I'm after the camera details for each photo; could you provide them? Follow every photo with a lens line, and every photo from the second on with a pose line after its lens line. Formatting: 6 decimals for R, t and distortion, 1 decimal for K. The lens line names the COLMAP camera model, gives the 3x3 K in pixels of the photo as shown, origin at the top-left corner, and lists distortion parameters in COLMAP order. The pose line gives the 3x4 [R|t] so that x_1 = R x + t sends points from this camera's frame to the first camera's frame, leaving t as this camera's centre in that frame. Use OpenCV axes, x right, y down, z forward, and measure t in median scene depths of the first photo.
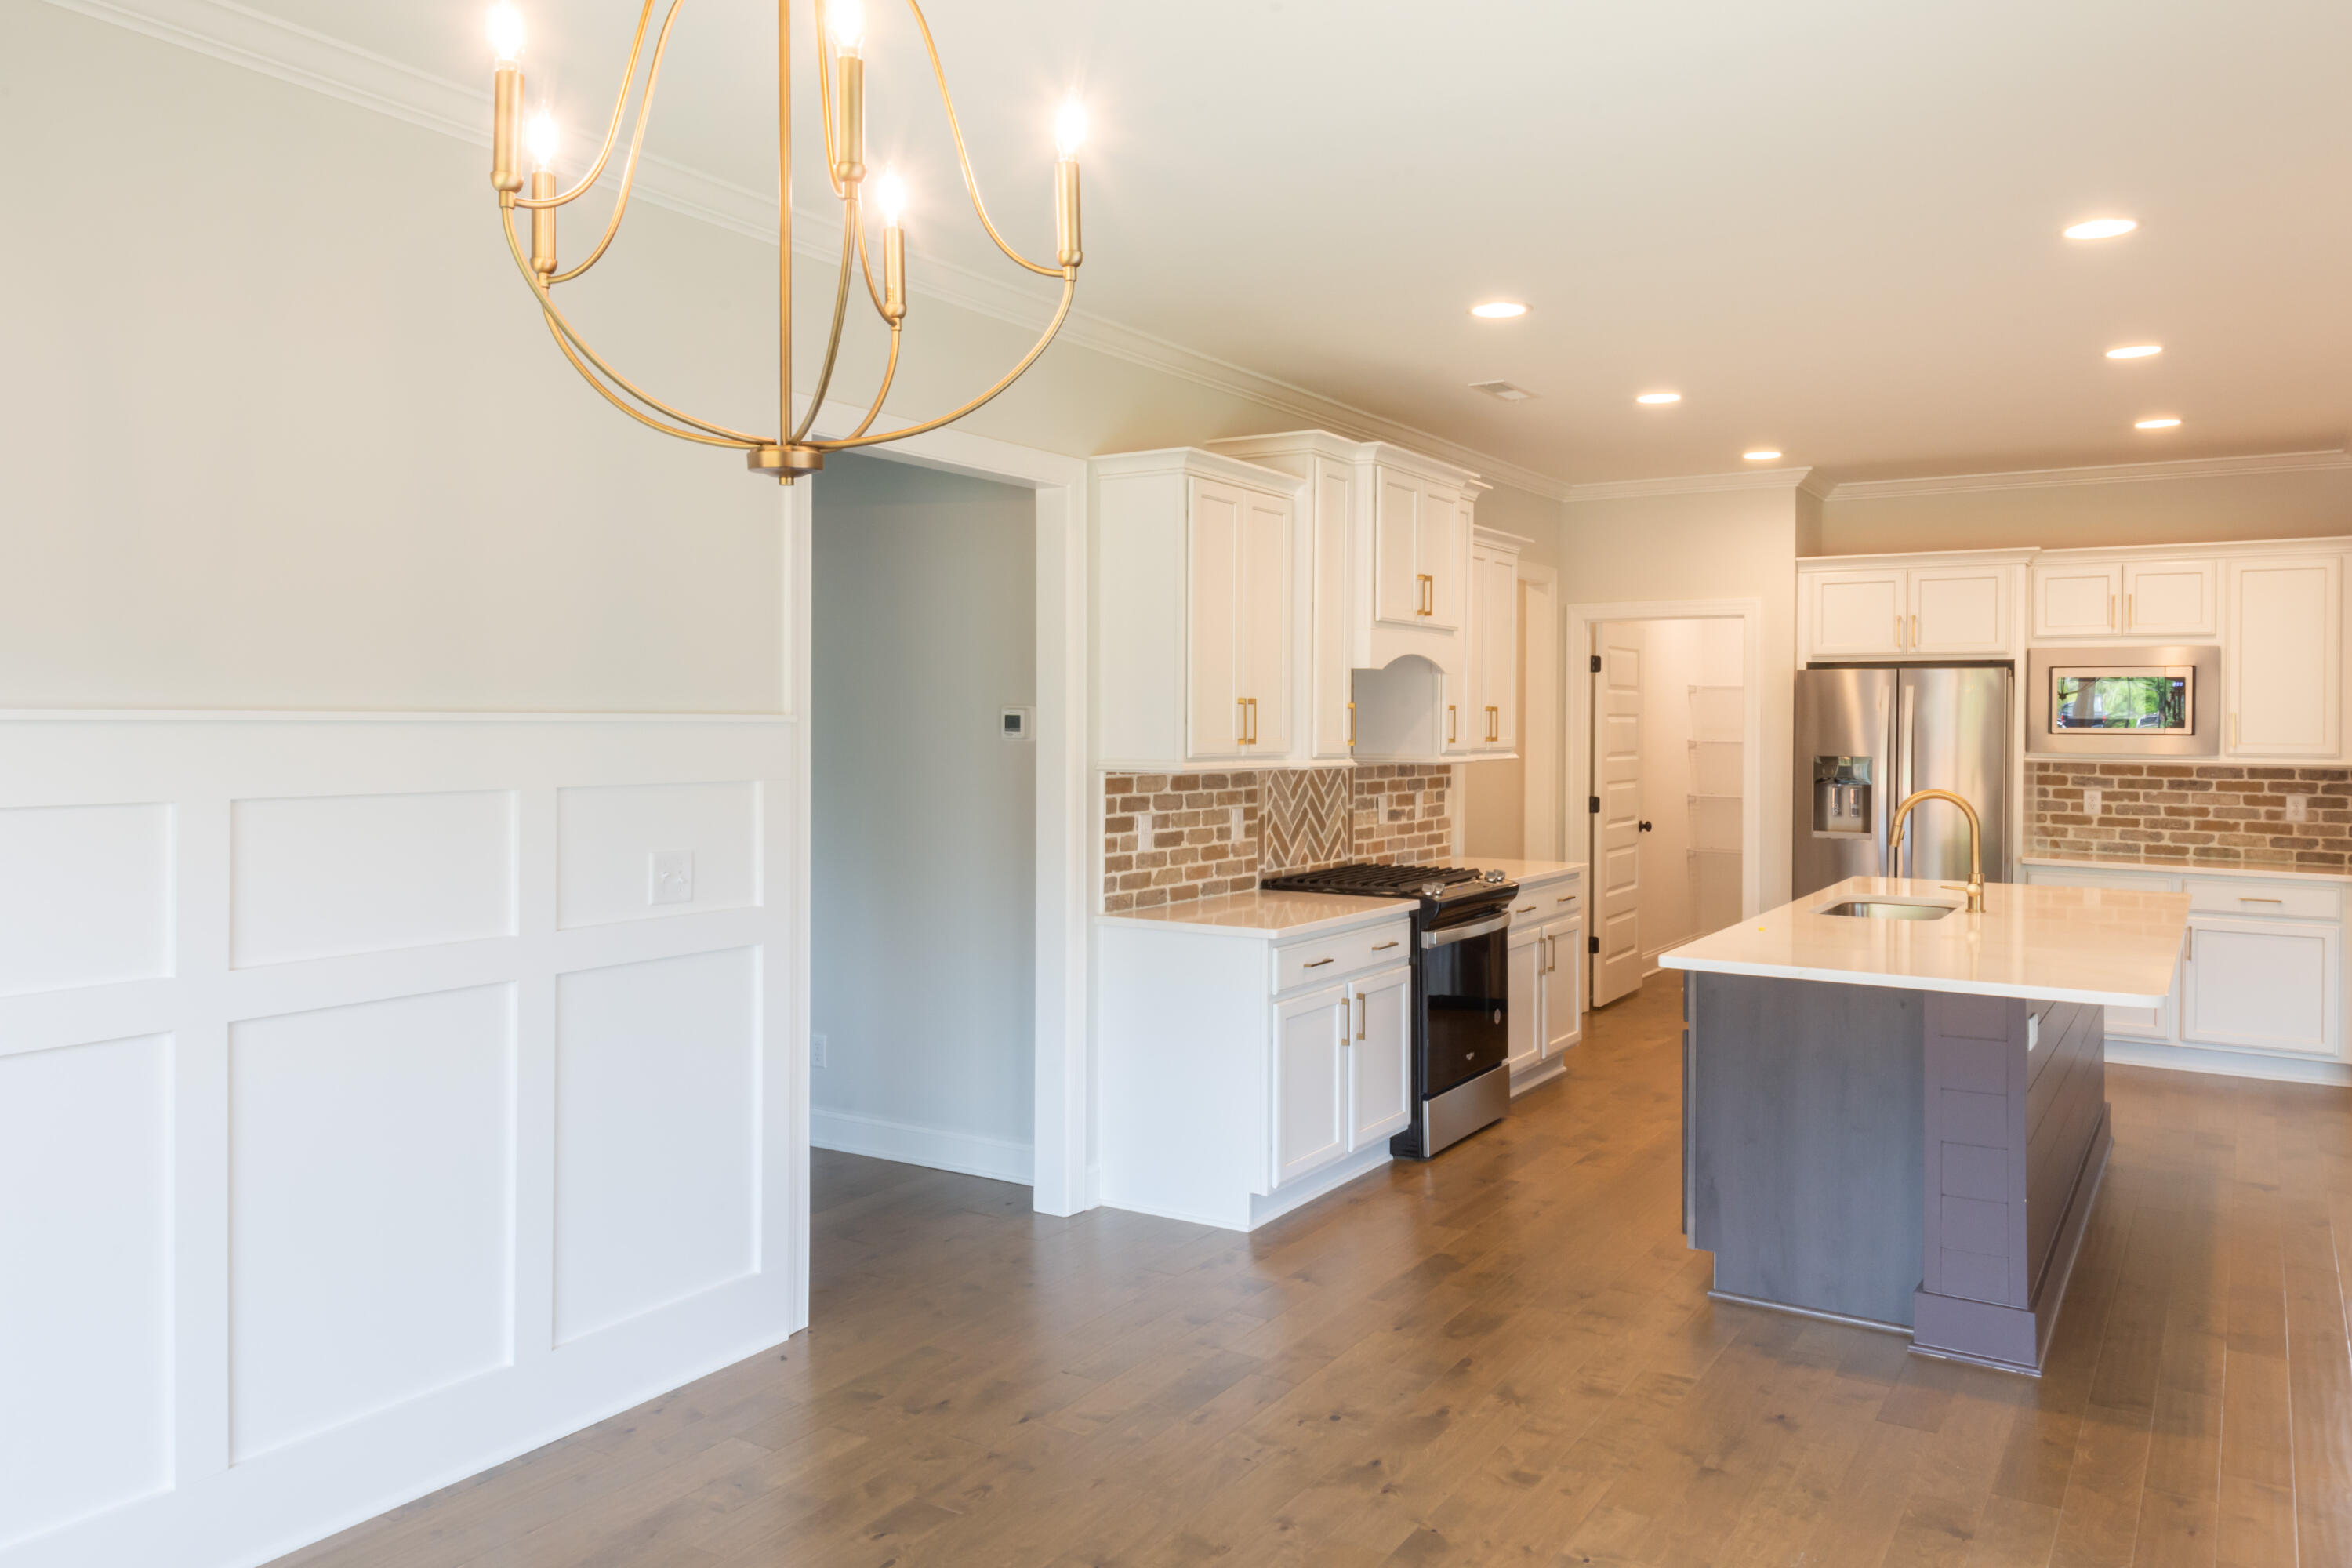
lens RADIAL K [[1635.5, 0, 1189.6], [0, 1635.5, 743.6], [0, 0, 1]] dist [0.027192, -0.036078]
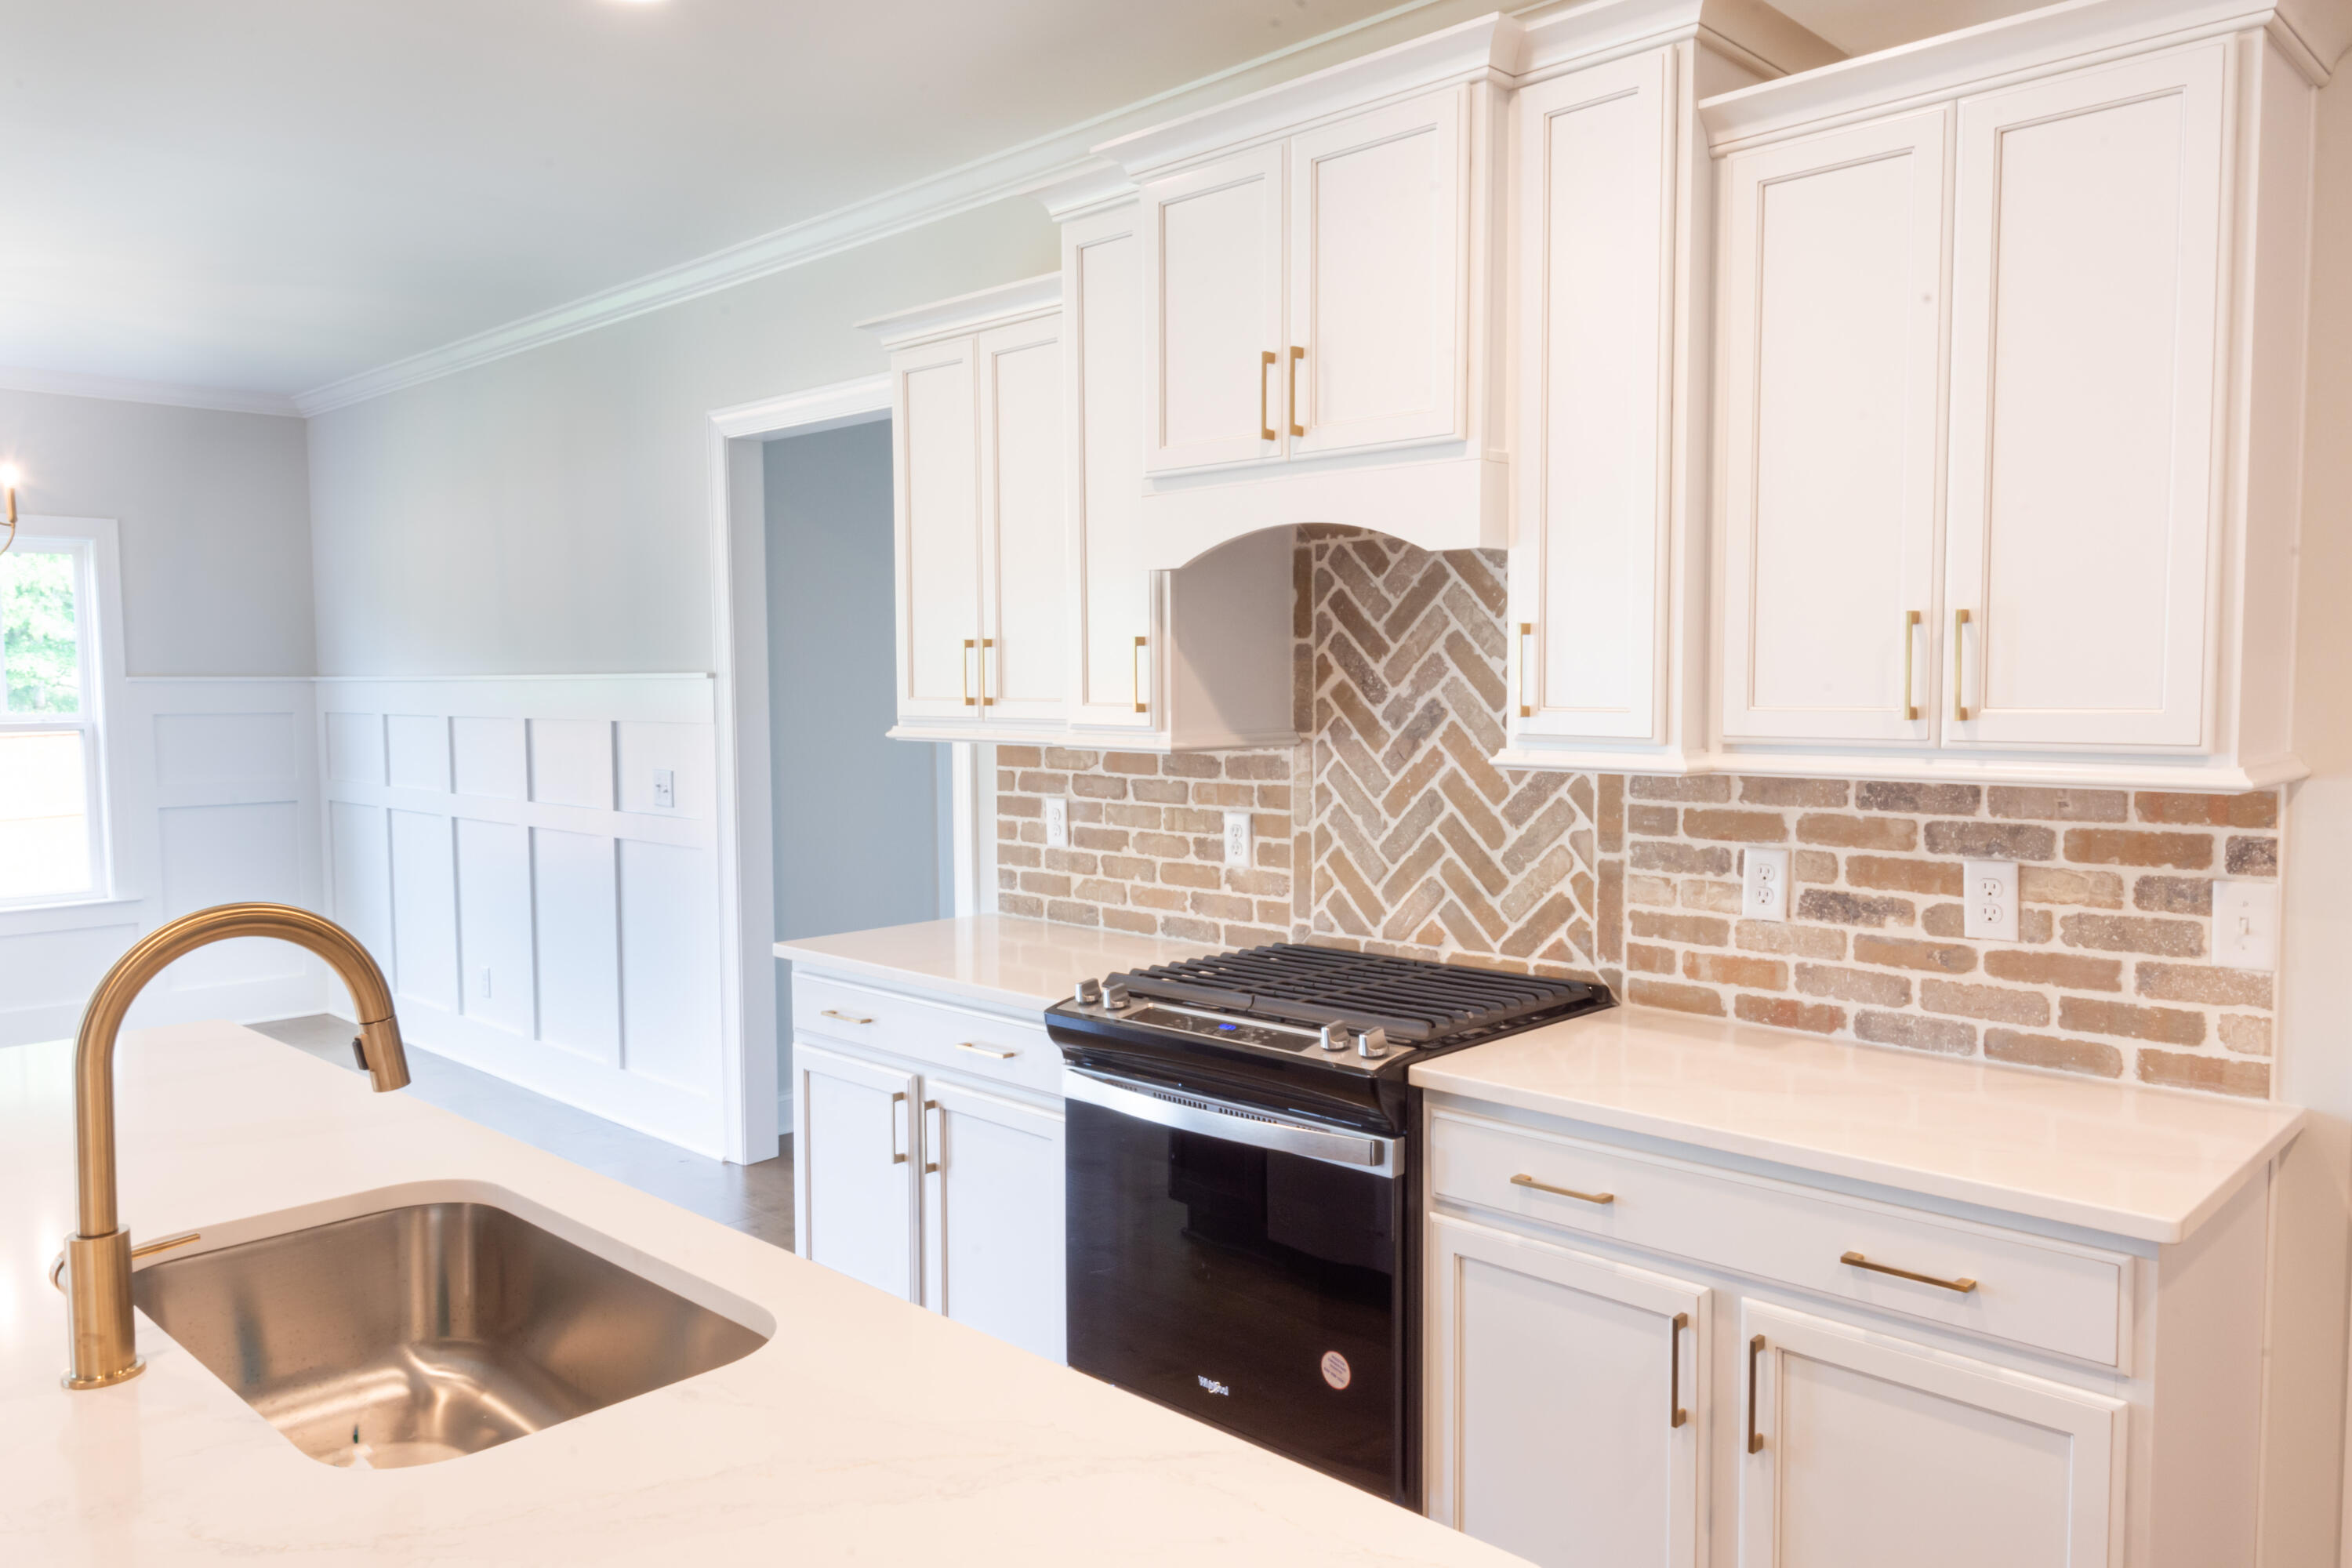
lens RADIAL K [[1629.8, 0, 1176.0], [0, 1629.8, 784.0], [0, 0, 1]] dist [0.031474, -0.025096]
pose [[-0.207152, 0.061492, -0.976374, 0.530872], [-0.005096, 0.997941, 0.063932, -0.008508], [0.978296, 0.018219, -0.206412, 0.932030]]
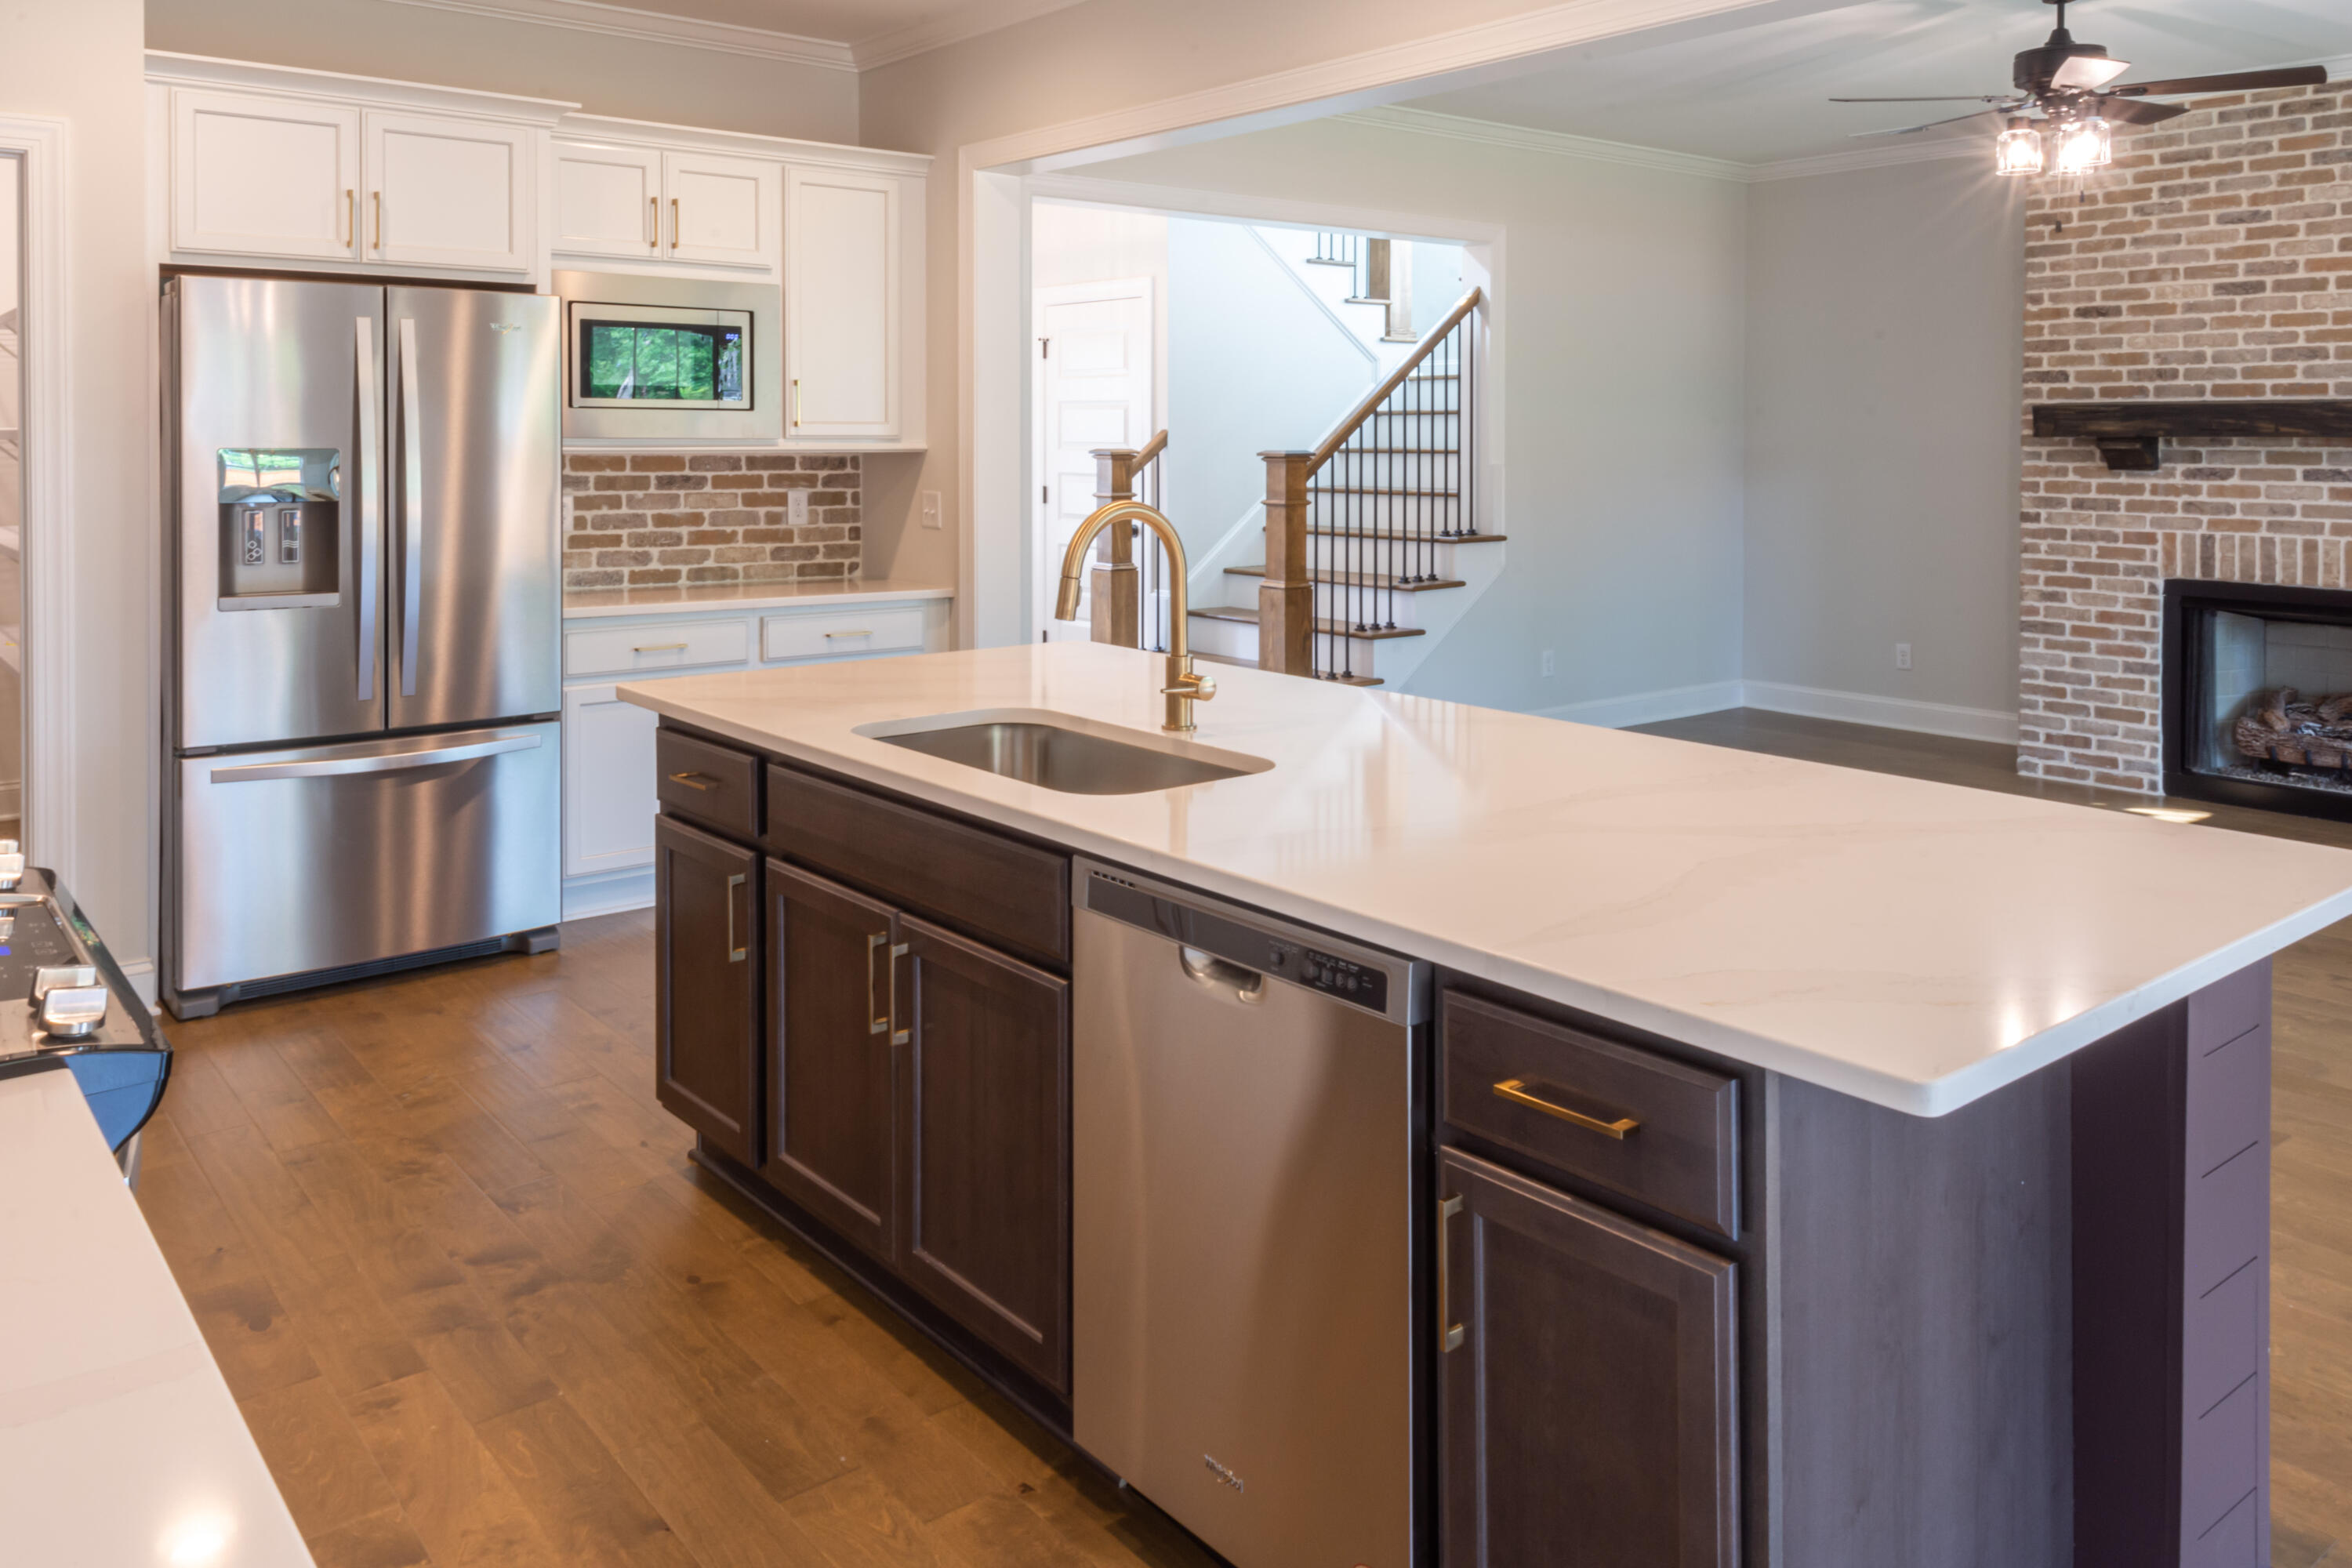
lens RADIAL K [[1724.3, 0, 1173.2], [0, 1724.3, 459.5], [0, 0, 1]] dist [0.036493, -0.050993]
pose [[0.315803, -0.021445, 0.948583, -0.035551], [0.011958, 0.999755, 0.018620, 0.004636], [-0.948750, 0.005463, 0.315982, 0.629312]]
